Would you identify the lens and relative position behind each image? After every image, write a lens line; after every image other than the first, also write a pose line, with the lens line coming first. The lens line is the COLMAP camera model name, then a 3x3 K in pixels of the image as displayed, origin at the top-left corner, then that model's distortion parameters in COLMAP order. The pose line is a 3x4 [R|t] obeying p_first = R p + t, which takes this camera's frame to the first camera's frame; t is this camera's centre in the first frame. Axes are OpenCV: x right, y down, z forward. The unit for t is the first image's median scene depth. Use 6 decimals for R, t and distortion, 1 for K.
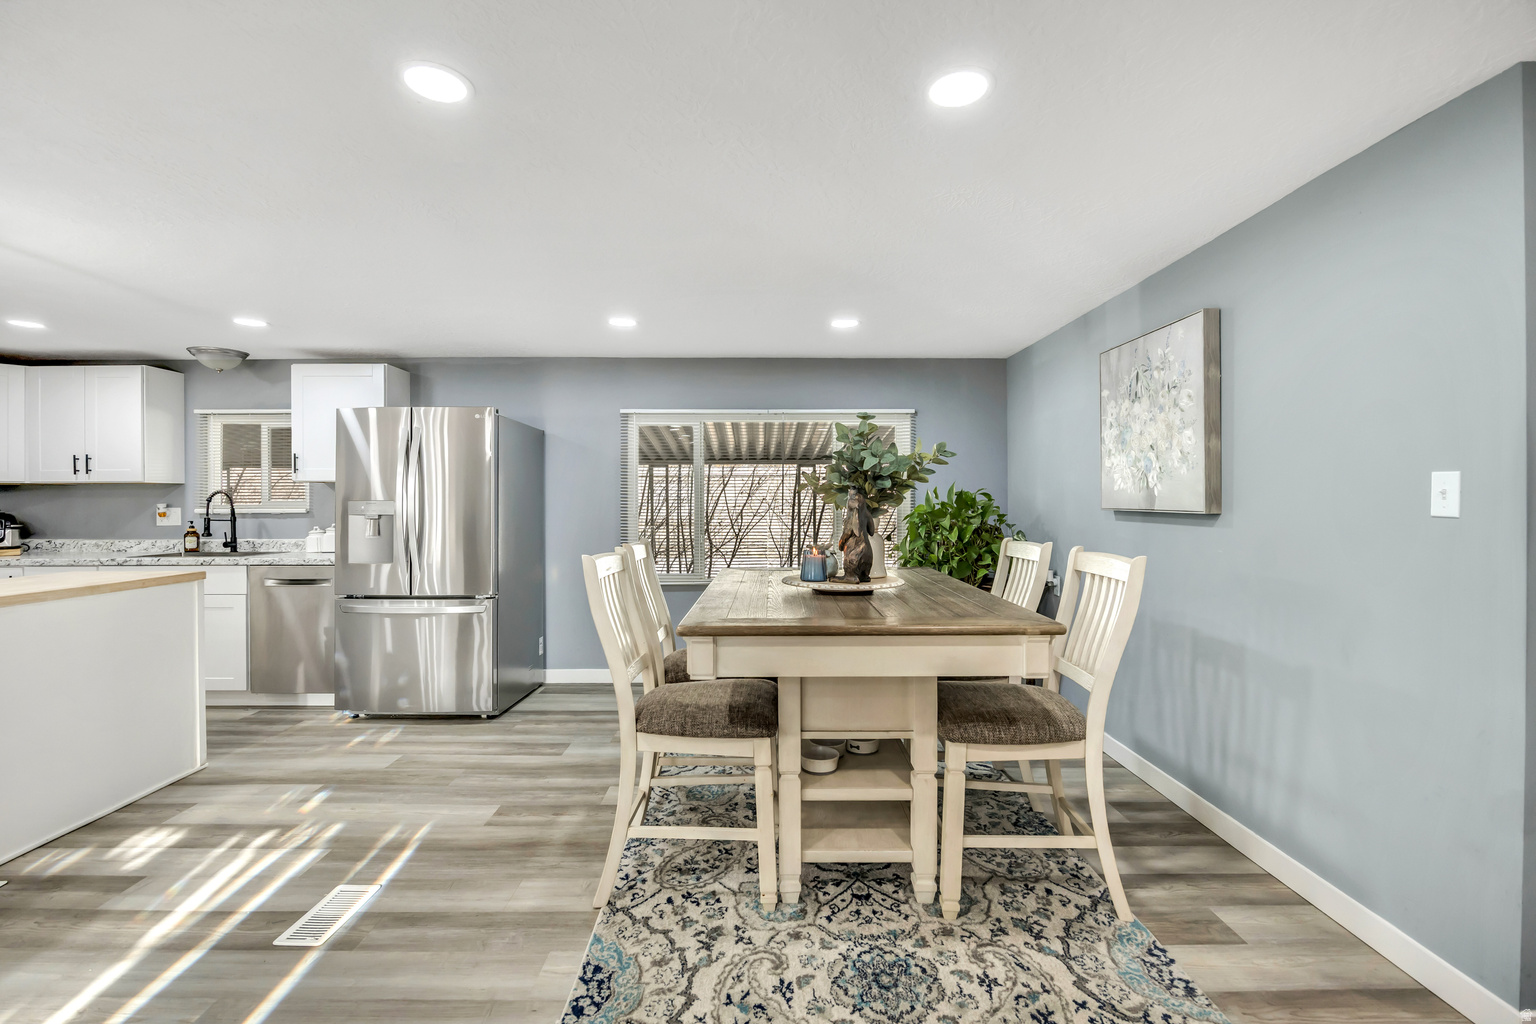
lens RADIAL K [[664.6, 0, 763.1], [0, 664.6, 498.1], [0, 0, 1]] dist [-0.013129, -0.000629]
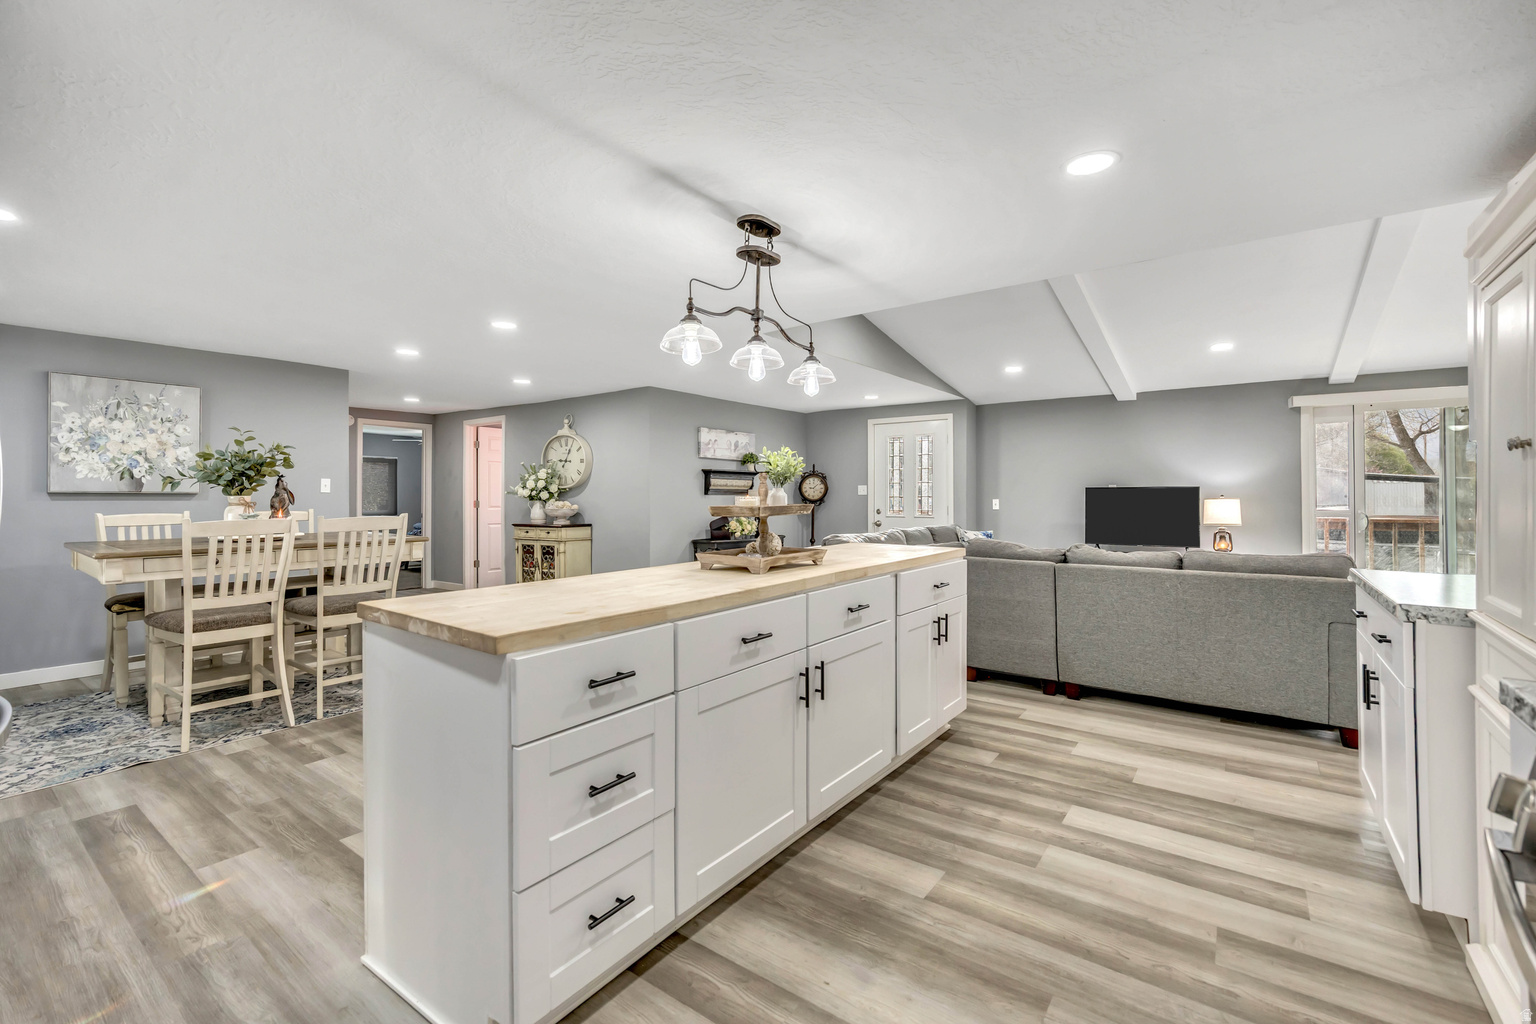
lens RADIAL K [[664.6, 0, 769.1], [0, 664.6, 500.6], [0, 0, 1]] dist [-0.013129, -0.000629]
pose [[-0.807335, 0.000180, 0.590094, -1.599454], [-0.001154, 0.999998, -0.001884, 0.040552], [-0.590093, -0.002202, -0.807333, 1.394808]]
